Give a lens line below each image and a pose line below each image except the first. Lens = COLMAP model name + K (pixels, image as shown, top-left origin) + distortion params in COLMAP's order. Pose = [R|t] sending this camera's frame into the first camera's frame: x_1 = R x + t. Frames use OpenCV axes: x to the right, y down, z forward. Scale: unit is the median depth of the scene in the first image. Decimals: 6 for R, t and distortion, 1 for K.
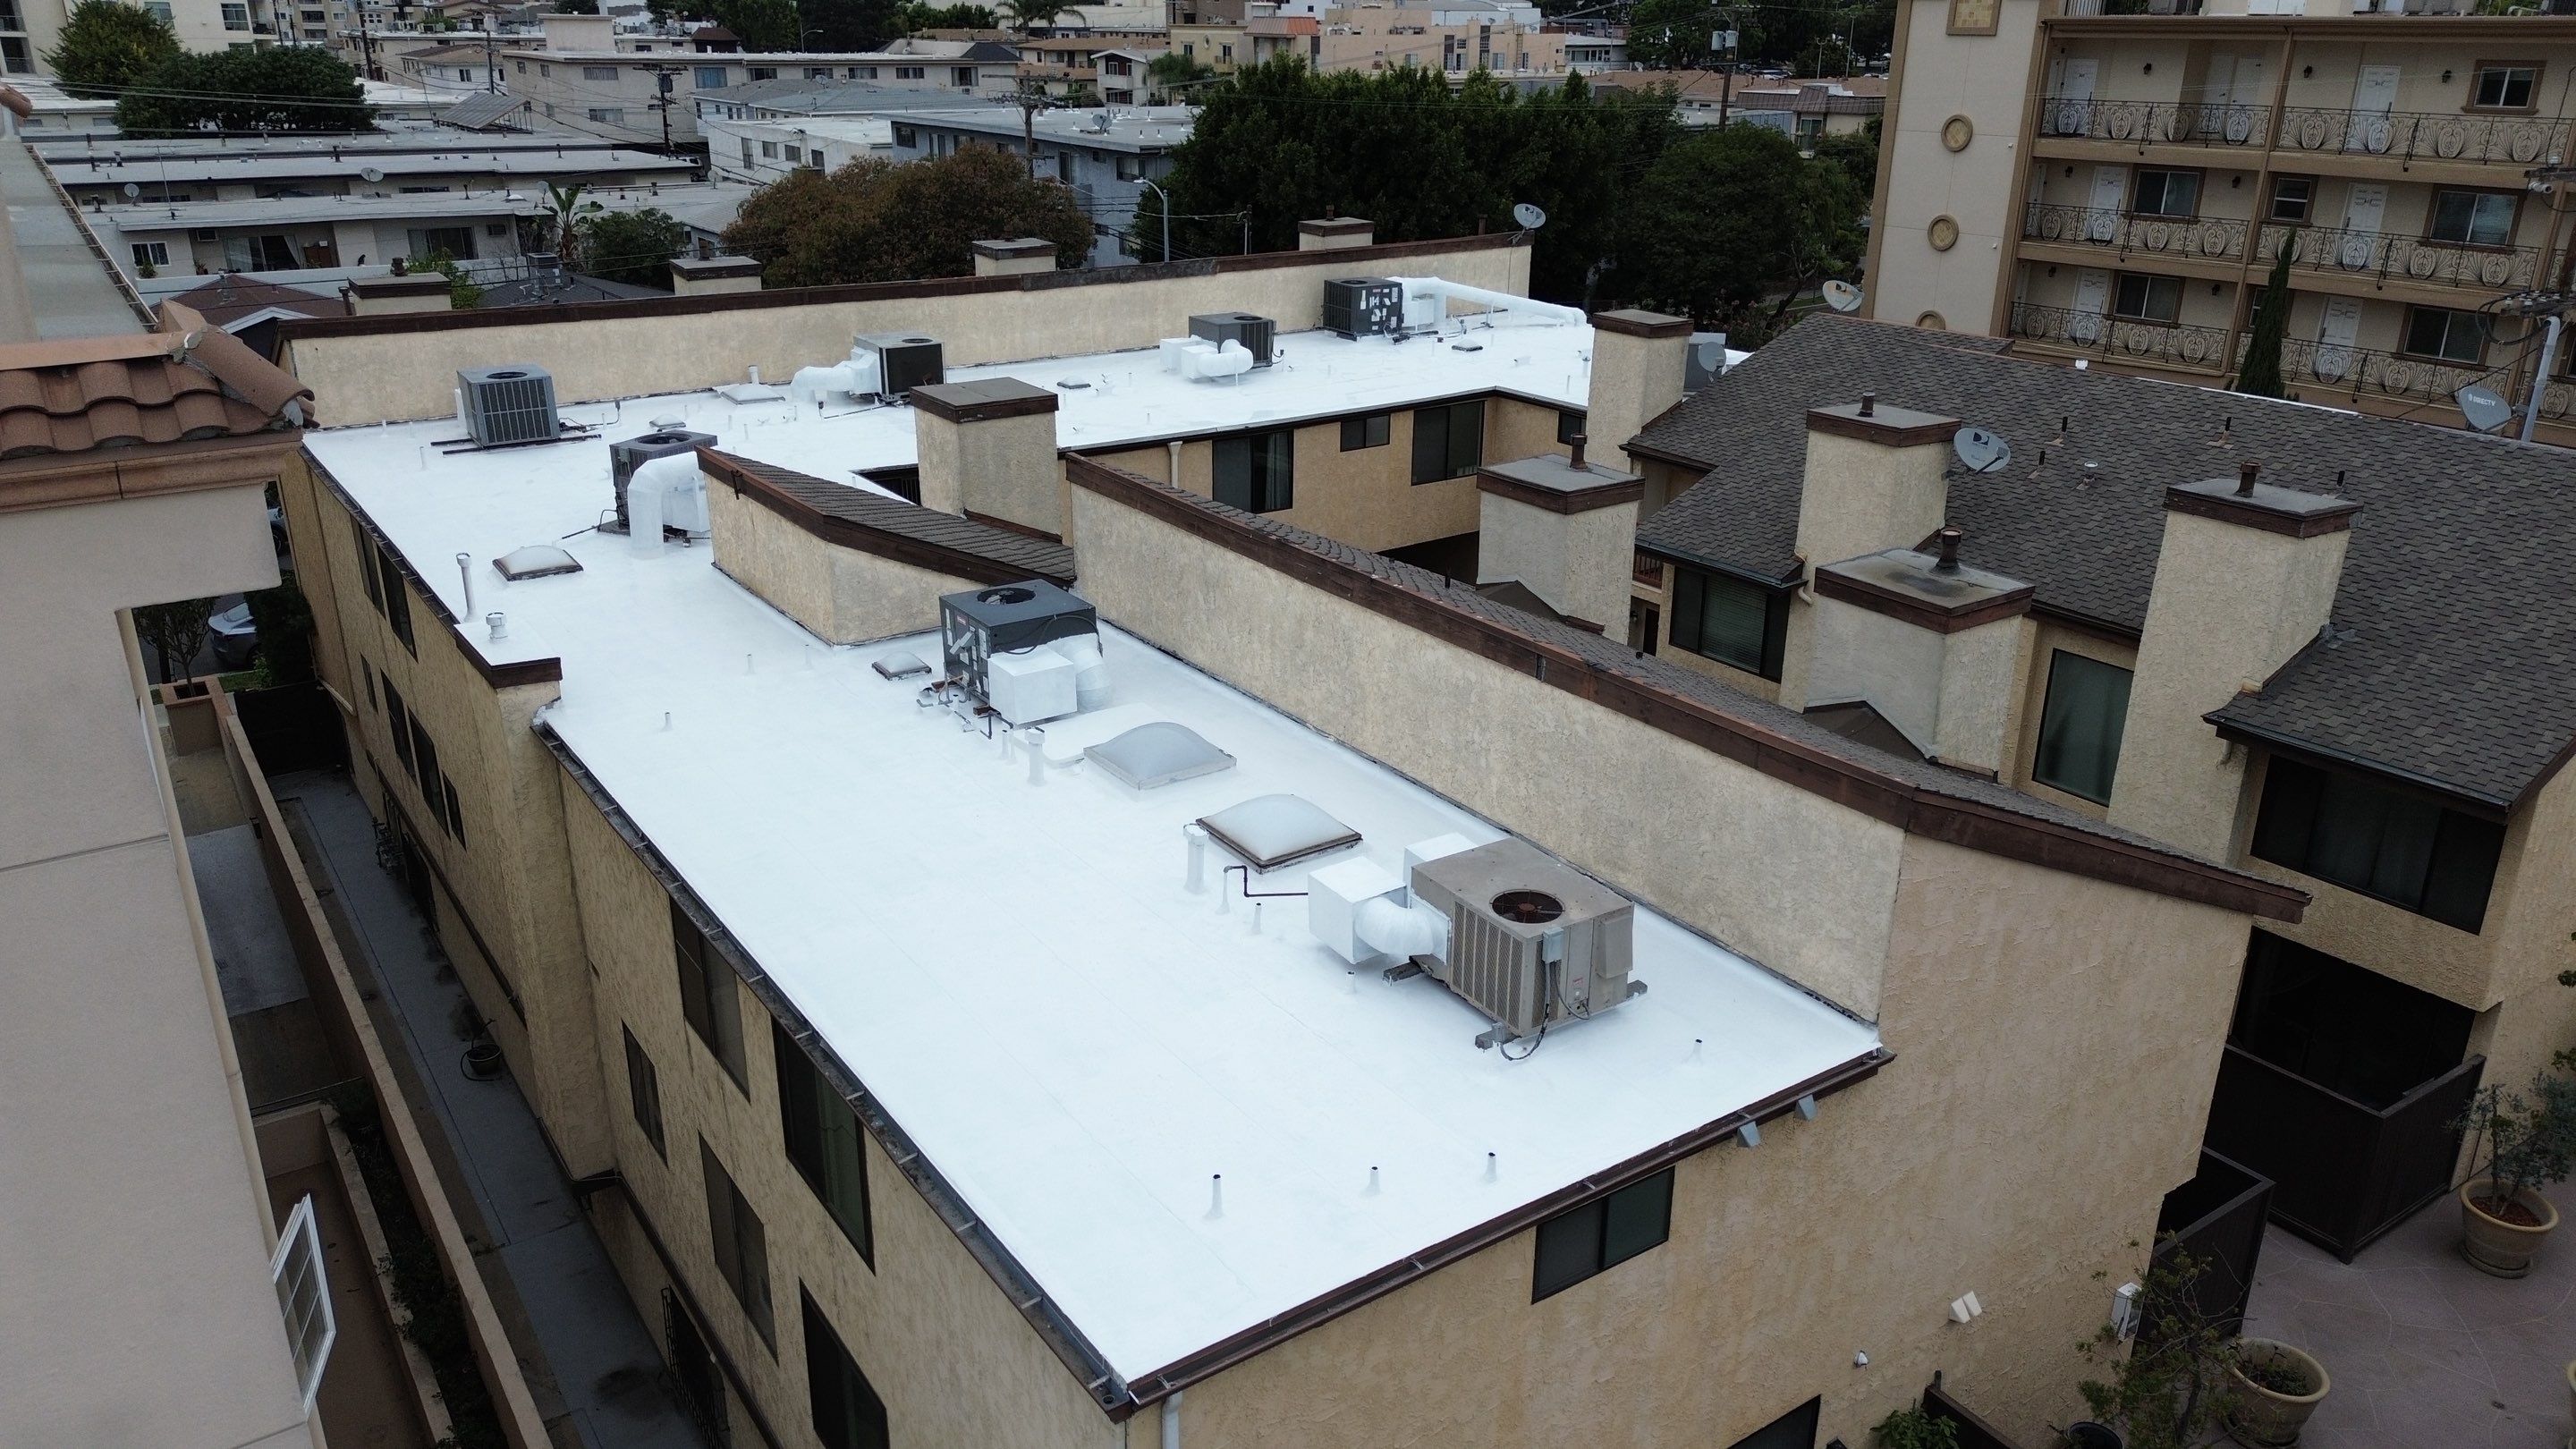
lens RADIAL K [[1822.5, 0, 1276.8], [0, 1822.5, 725.5], [0, 0, 1]] dist [0.068536, -0.063135]
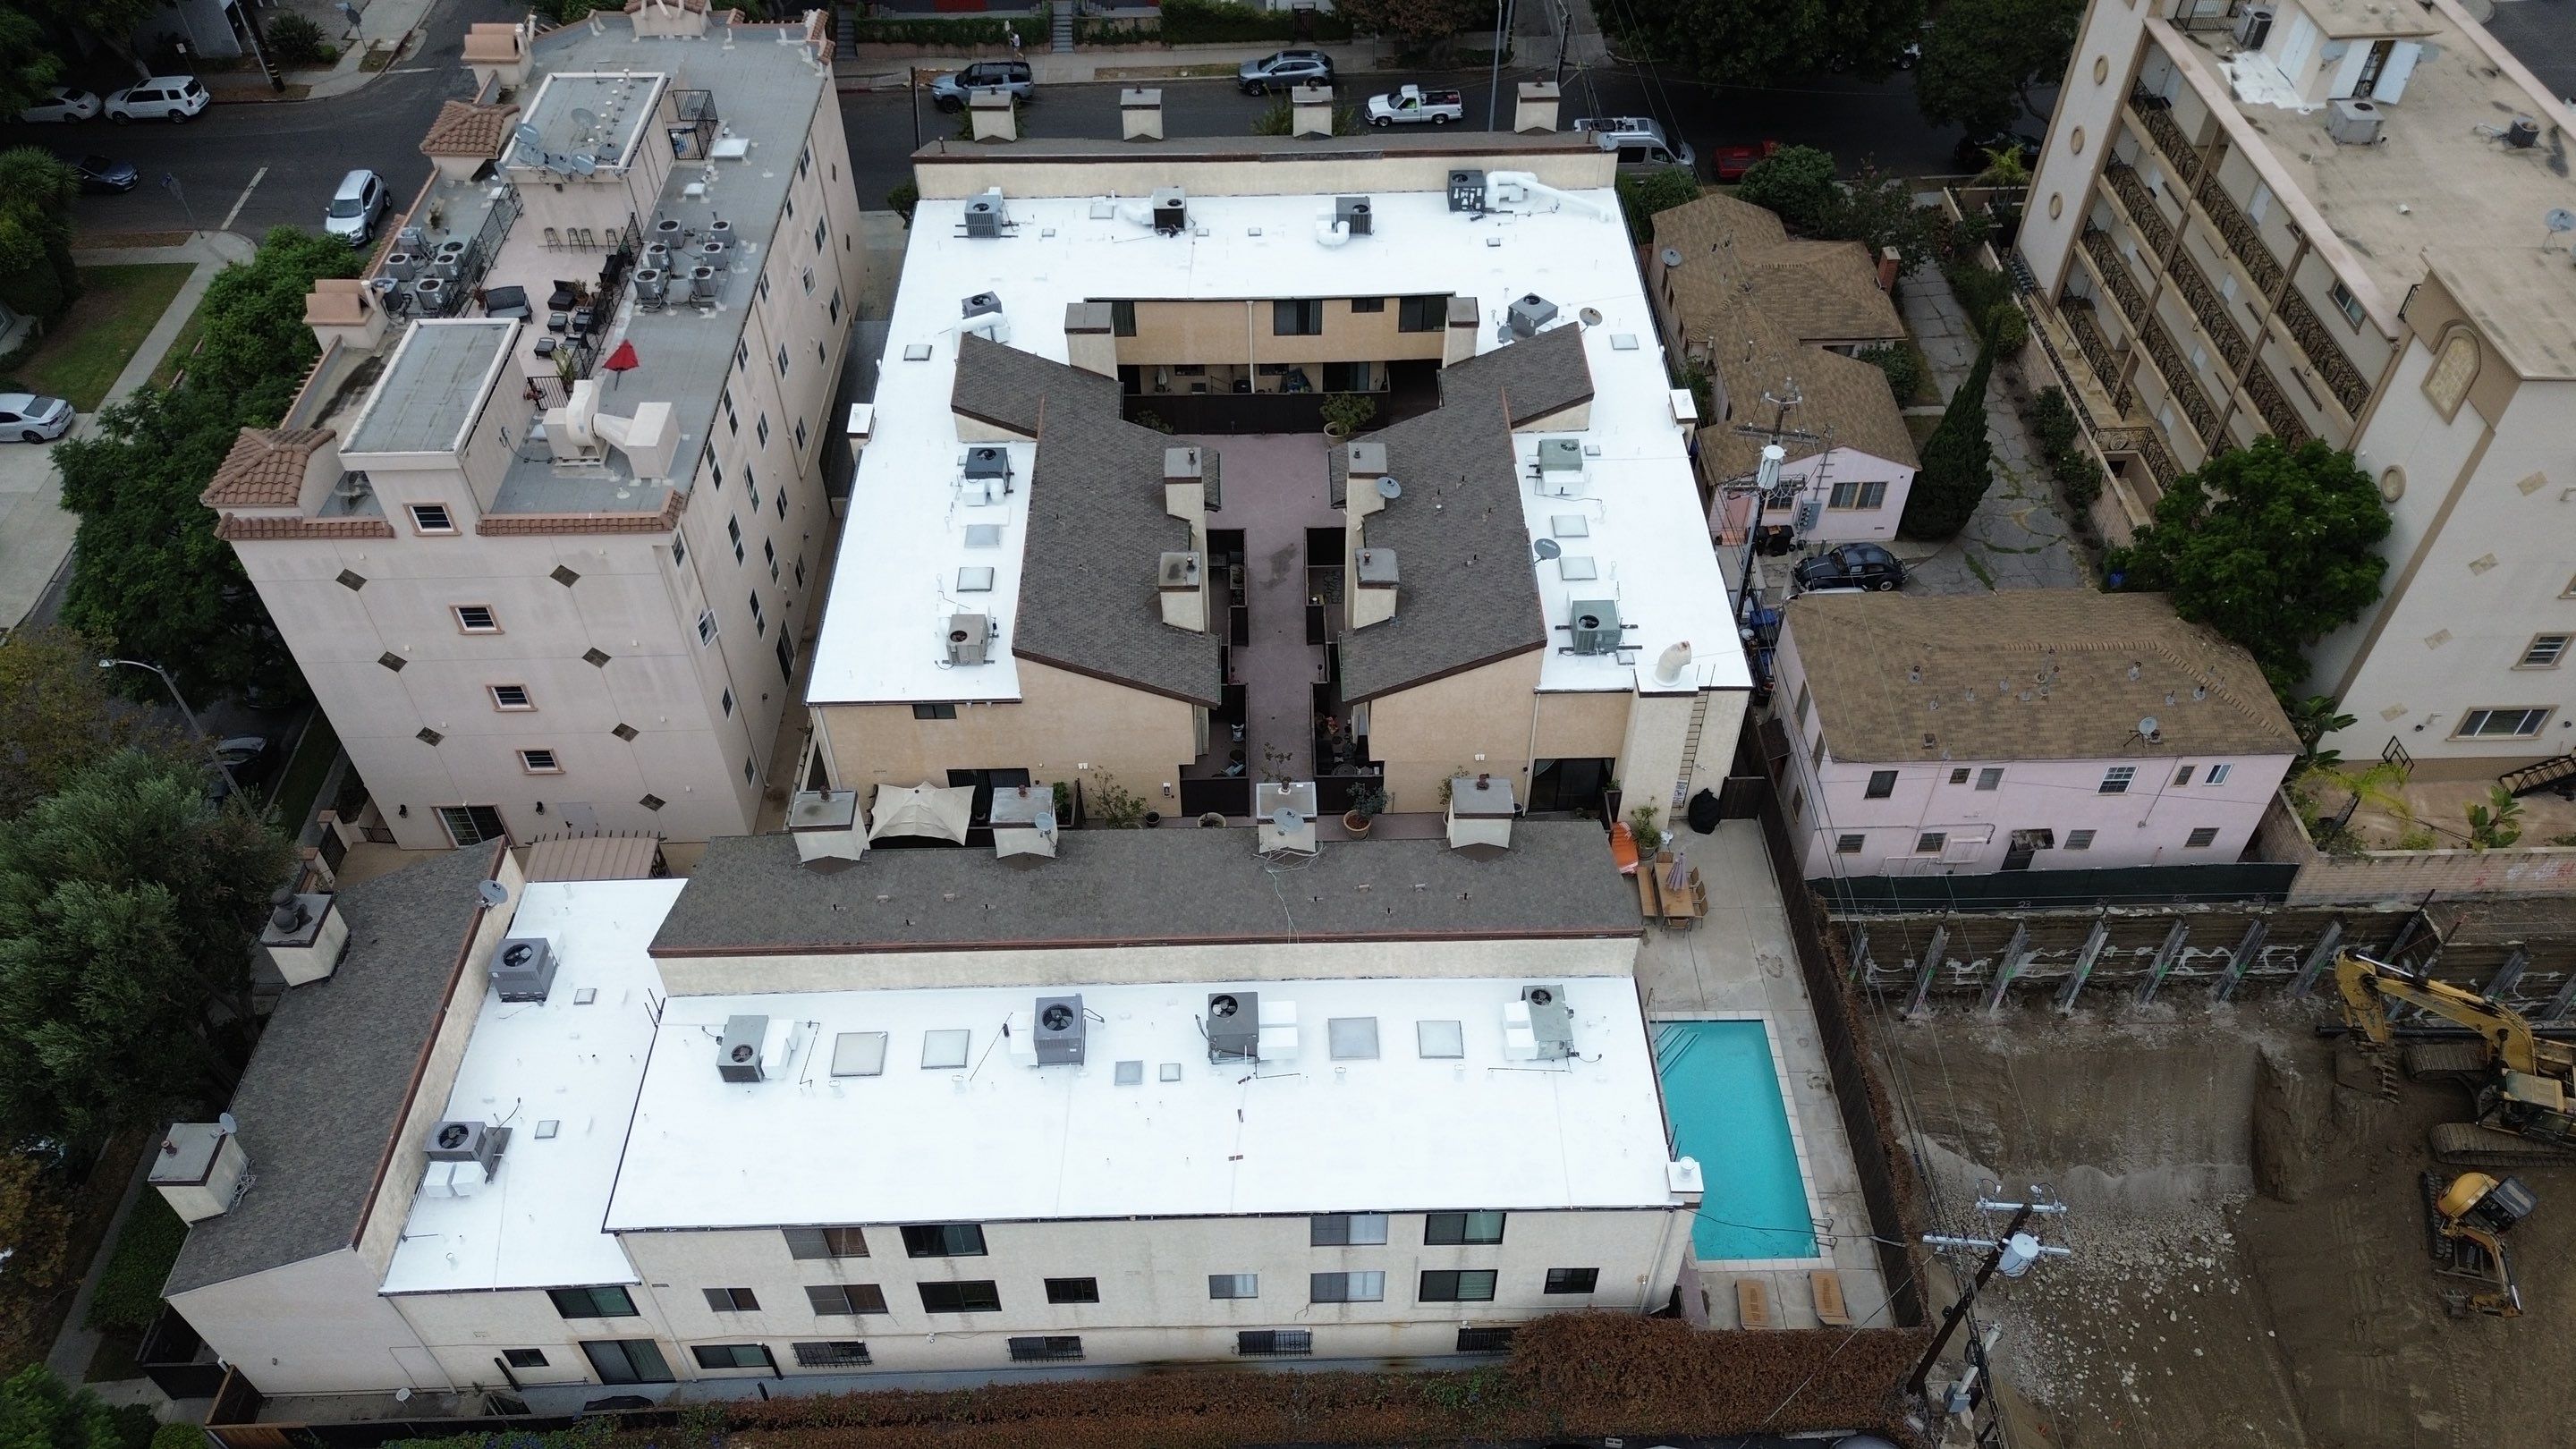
lens RADIAL K [[1829.1, 0, 1277.6], [0, 1829.1, 729.4], [0, 0, 1]] dist [0.061144, -0.056196]
pose [[0.836781, 0.383798, -0.390508, 1.499470], [-0.185256, 0.869598, 0.457689, -1.071644], [0.515245, -0.310642, 0.798764, -1.222987]]
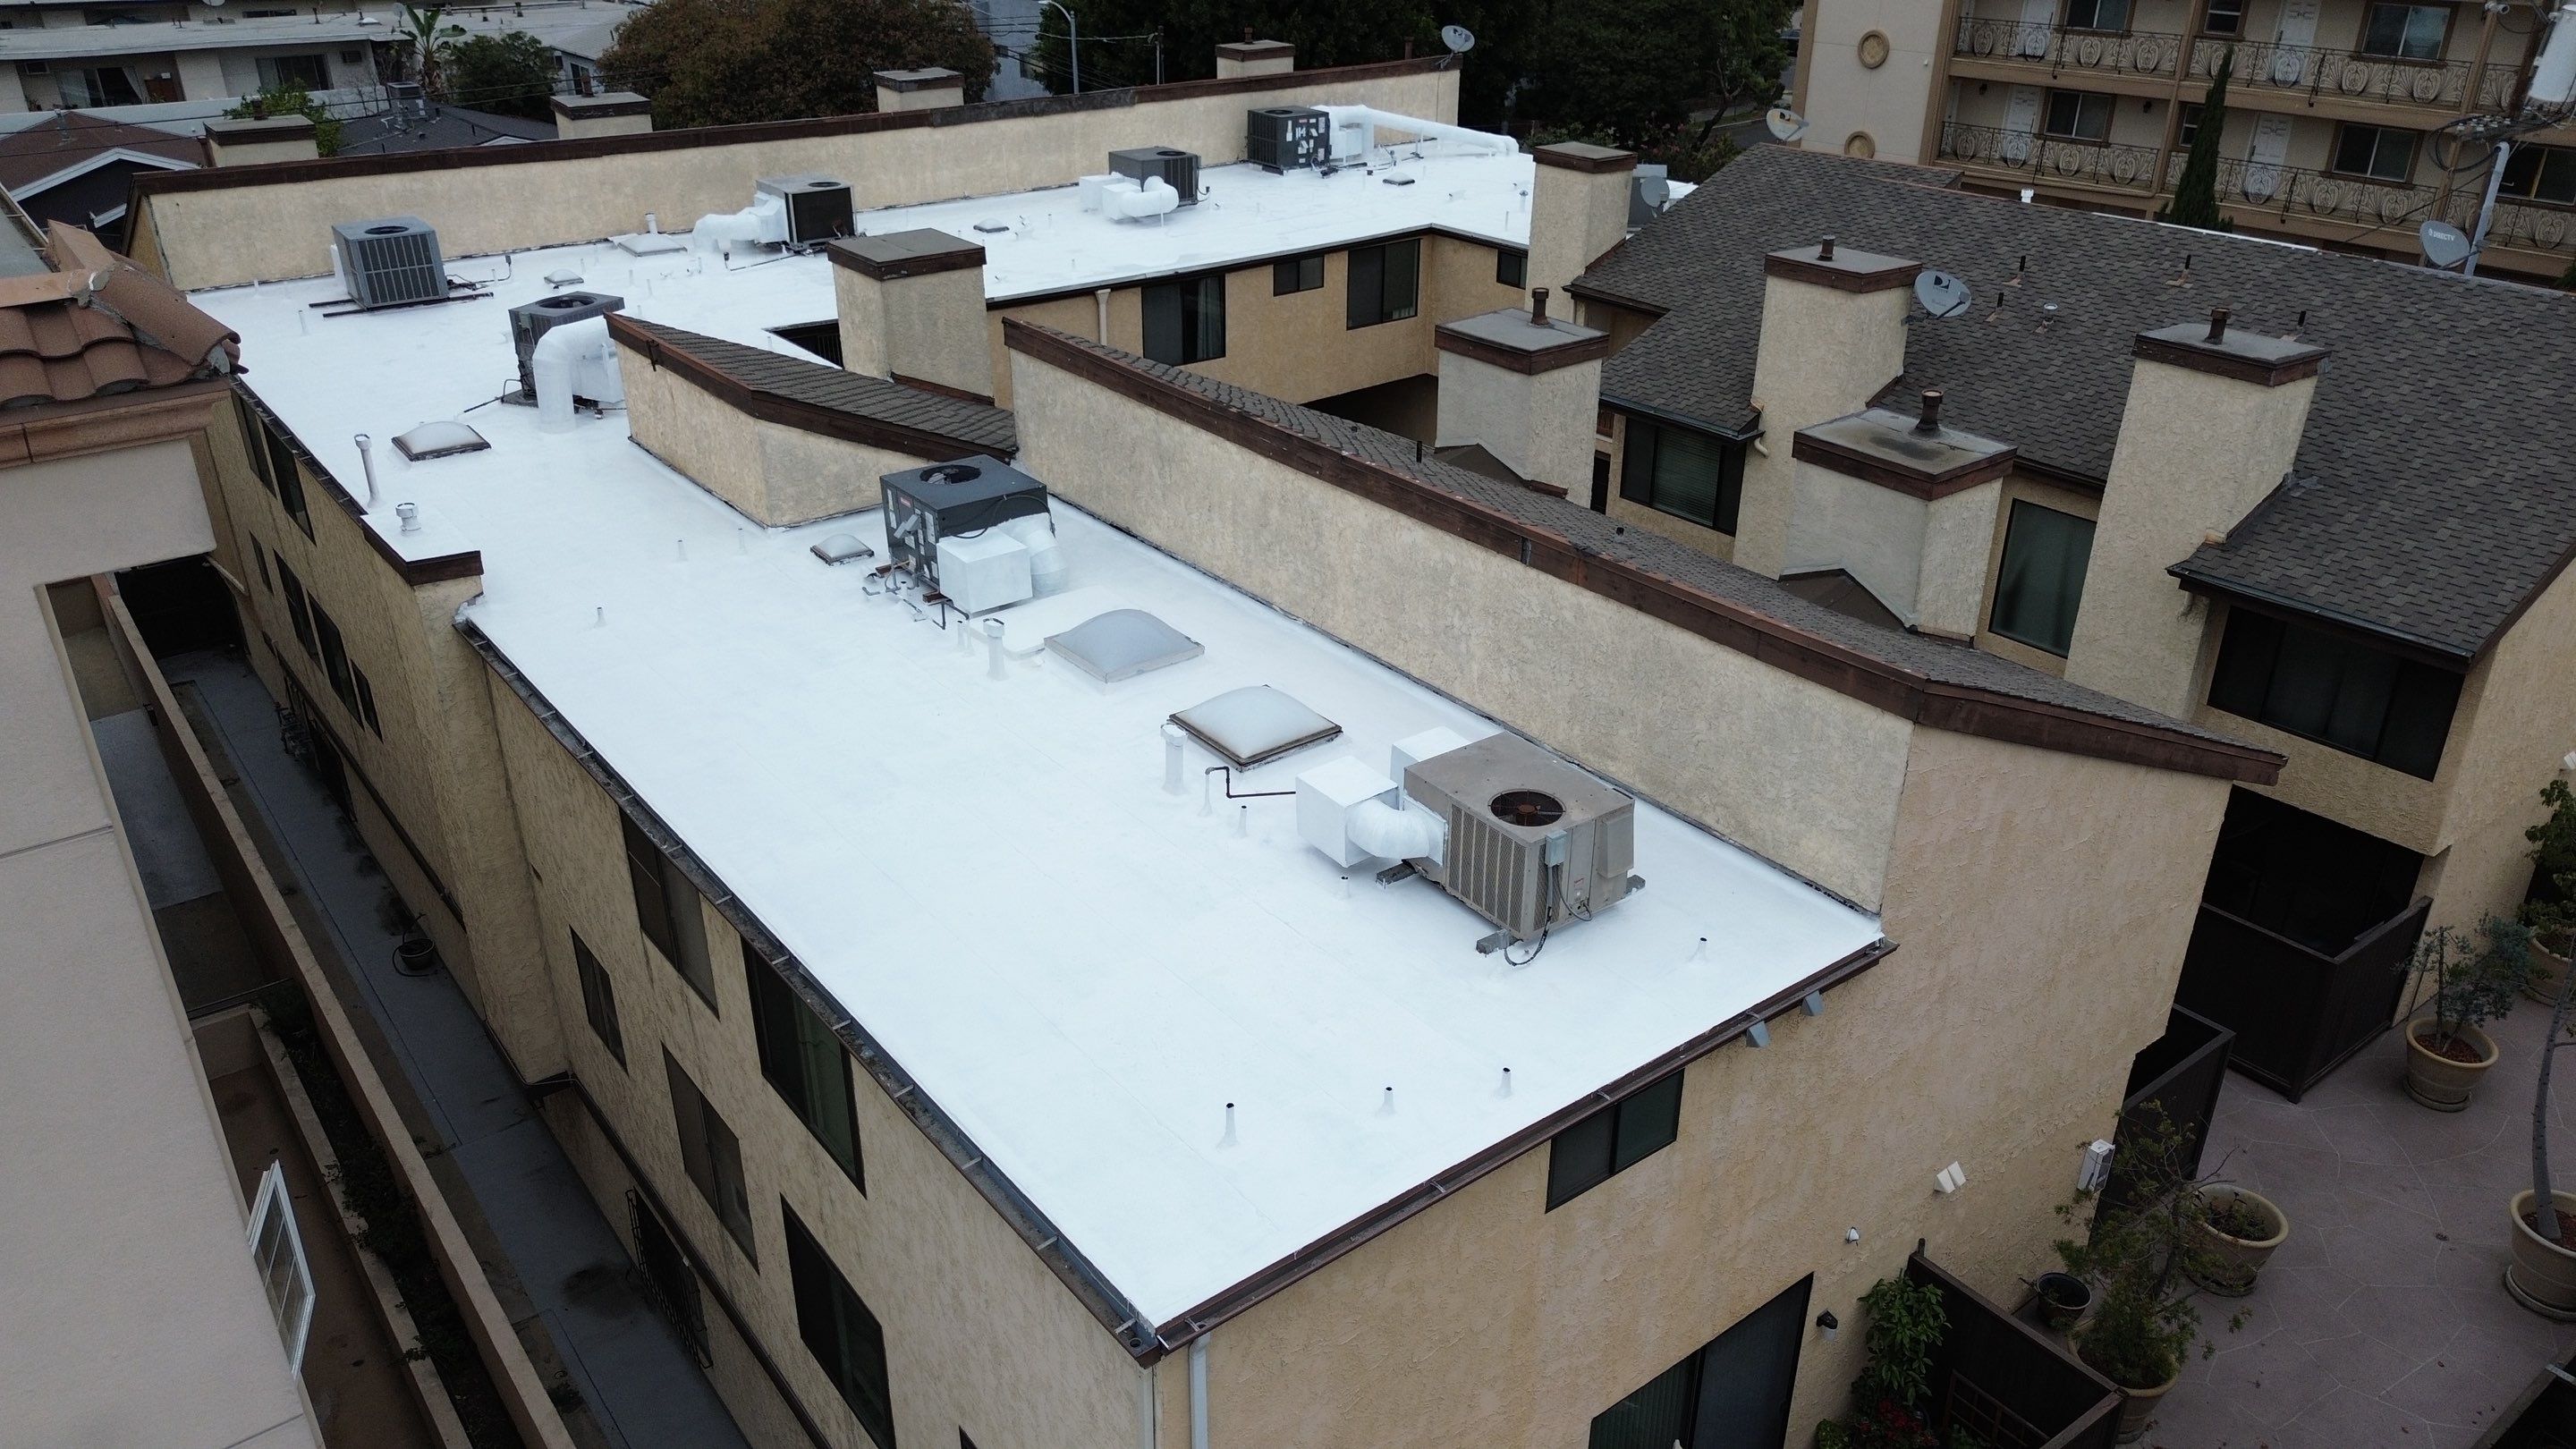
lens RADIAL K [[1829.1, 0, 1277.6], [0, 1829.1, 729.4], [0, 0, 1]] dist [0.061144, -0.056196]
pose [[0.998496, -0.027843, 0.047225, -0.025102], [0.023293, 0.995270, 0.094313, -0.023249], [-0.049627, -0.093071, 0.994422, 0.024680]]
